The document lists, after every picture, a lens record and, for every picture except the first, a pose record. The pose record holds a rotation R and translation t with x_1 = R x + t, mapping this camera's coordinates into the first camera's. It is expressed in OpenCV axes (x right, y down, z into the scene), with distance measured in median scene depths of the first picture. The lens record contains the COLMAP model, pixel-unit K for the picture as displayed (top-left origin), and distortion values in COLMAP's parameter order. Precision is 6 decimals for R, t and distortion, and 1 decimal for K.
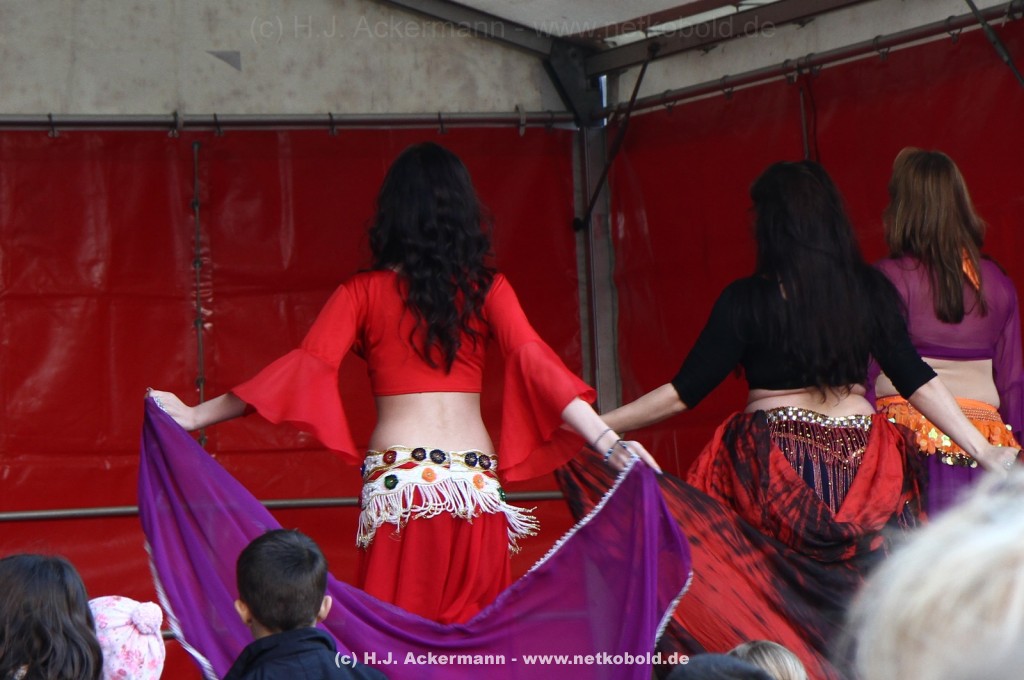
lens RADIAL K [[2720.3, 0, 458.3], [0, 2720.3, 419.9], [0, 0, 1]] dist [0.047189, 0.000000]
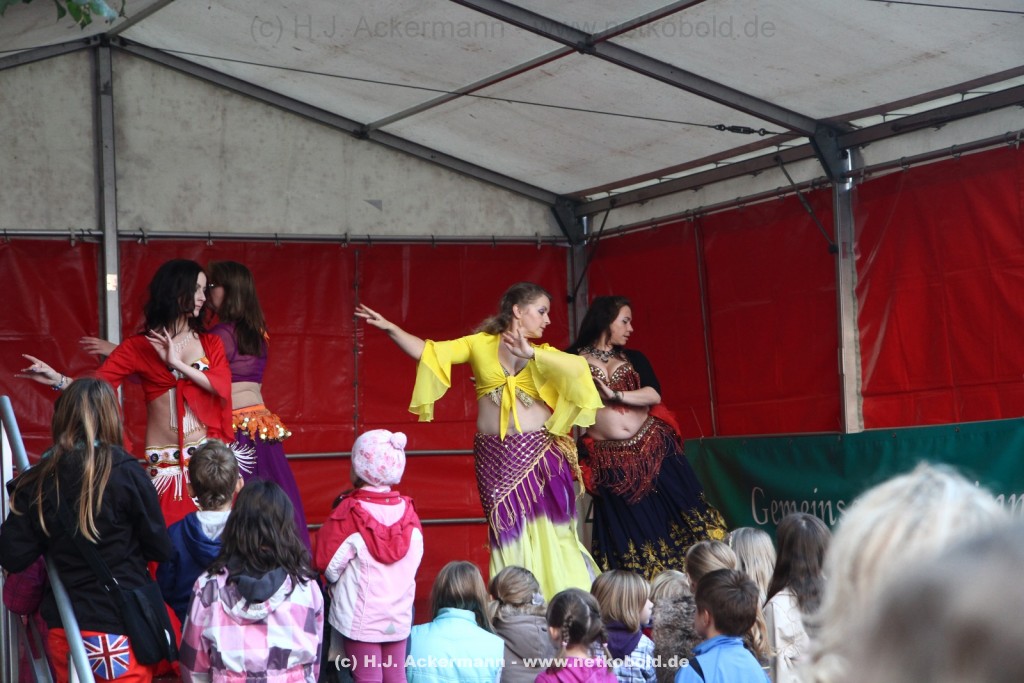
lens RADIAL K [[2720.3, 0, 516.0], [0, 2720.3, 347.4], [0, 0, 1]] dist [0.047189, 0.000000]
pose [[0.999530, 0.015208, 0.026622, -0.038134], [-0.013455, 0.997804, -0.064856, 0.075729], [-0.027550, 0.064468, 0.997539, -0.776238]]
